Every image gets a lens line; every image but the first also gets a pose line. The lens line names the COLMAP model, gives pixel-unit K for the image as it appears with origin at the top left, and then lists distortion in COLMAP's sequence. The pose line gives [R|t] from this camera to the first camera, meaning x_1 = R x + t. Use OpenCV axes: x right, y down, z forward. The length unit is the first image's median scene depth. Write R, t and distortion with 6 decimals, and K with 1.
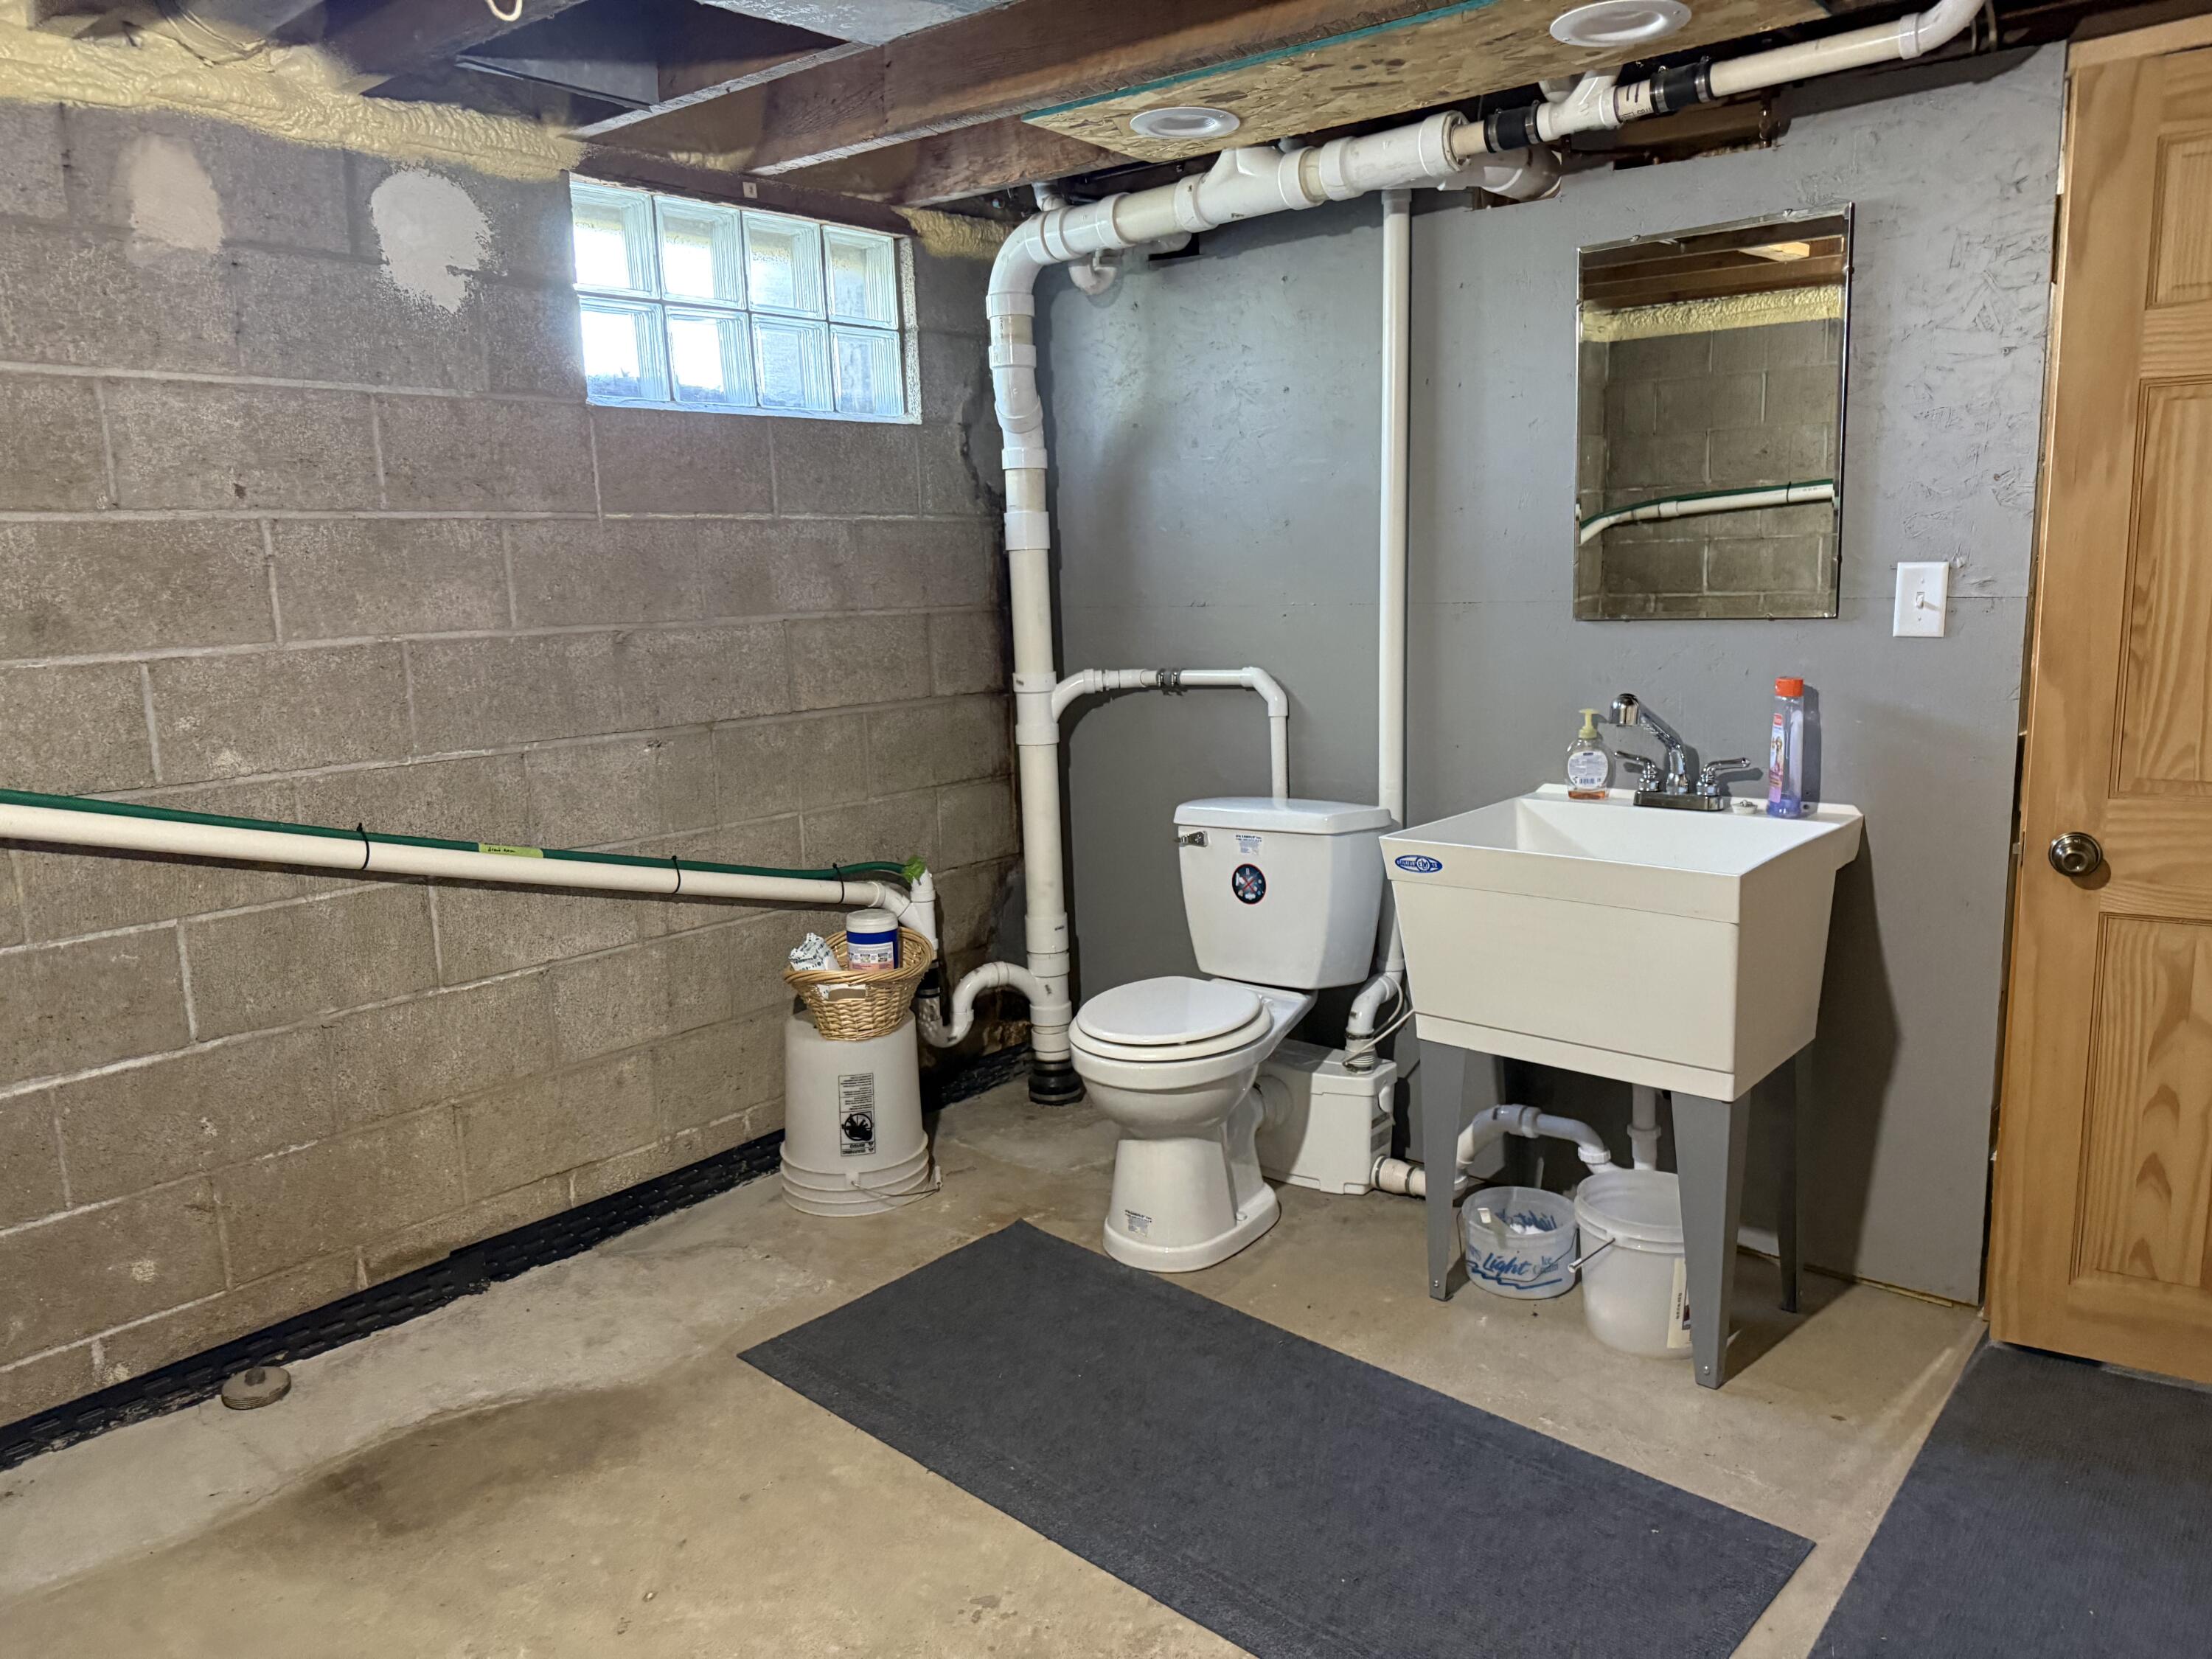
lens RADIAL K [[1547.8, 0, 1106.0], [0, 1547.8, 829.5], [0, 0, 1]] dist [0.116300, -0.170949]
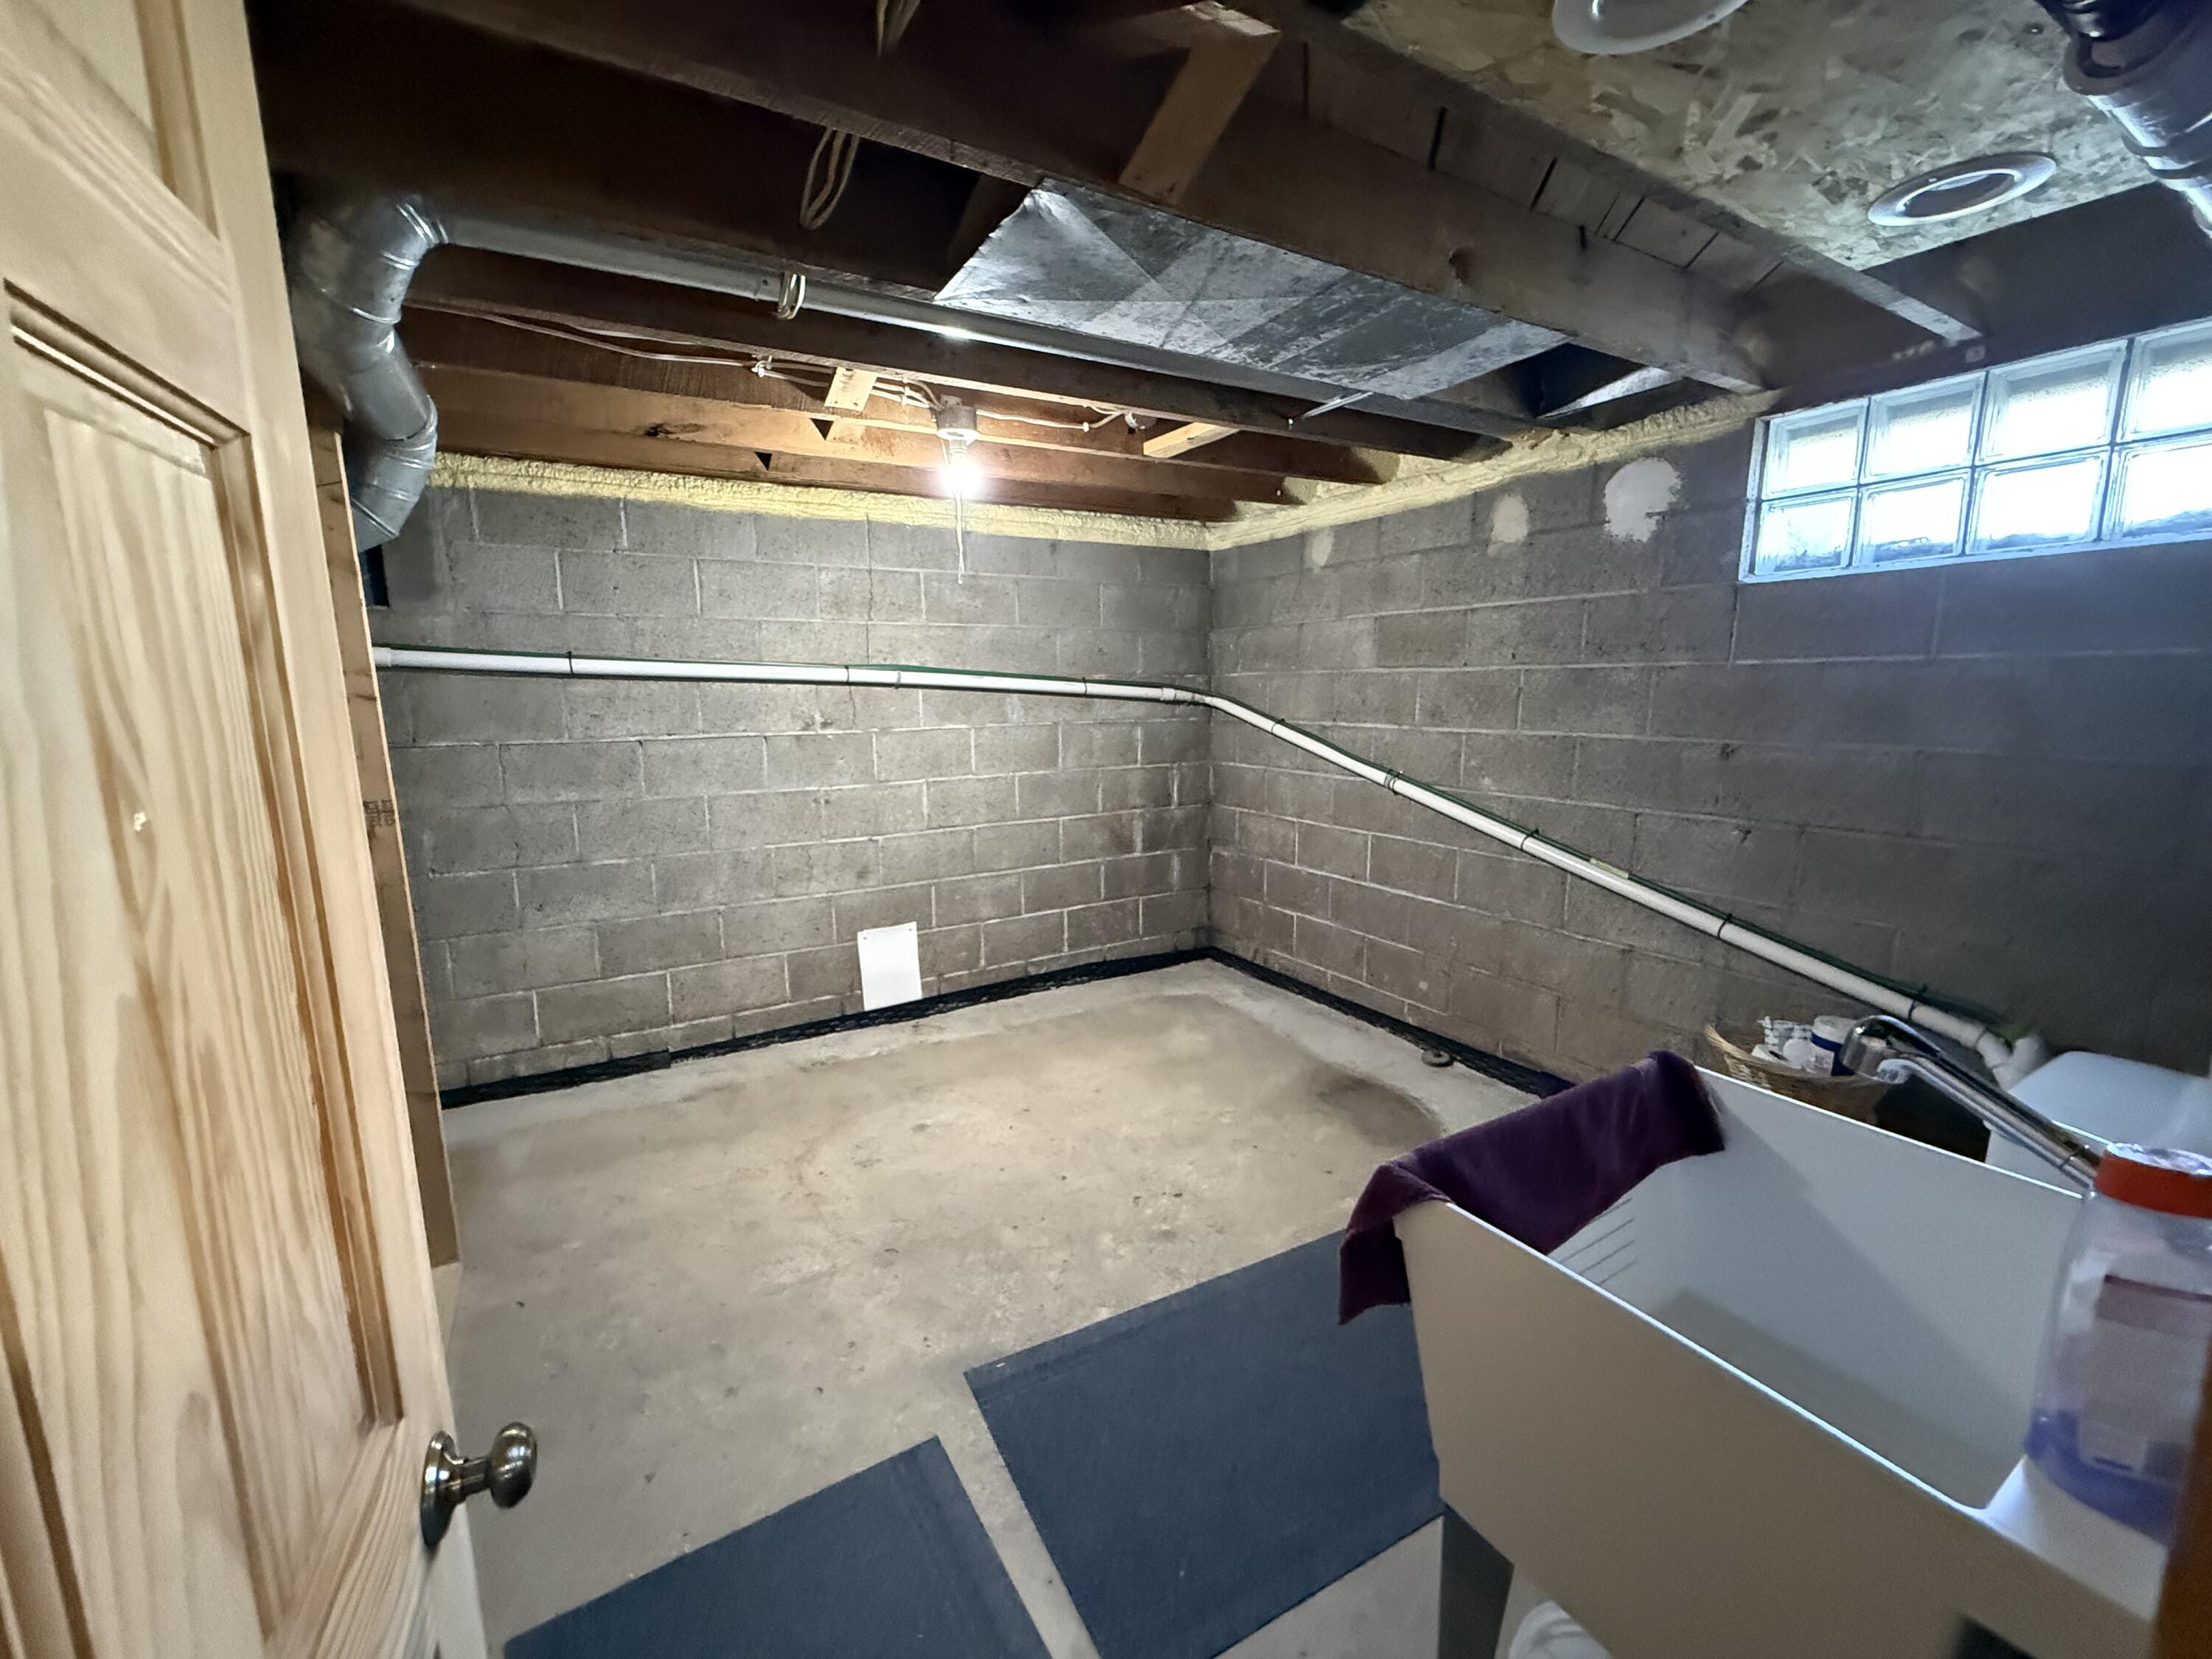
lens RADIAL K [[874.9, 0, 1098.8], [0, 874.9, 828.2], [0, 0, 1]] dist [0.000090, -0.000269]
pose [[-0.315901, 0.184827, -0.930616, 0.677743], [-0.143994, 0.960141, 0.239571, -0.180626], [0.937802, 0.209684, -0.276695, 0.793893]]
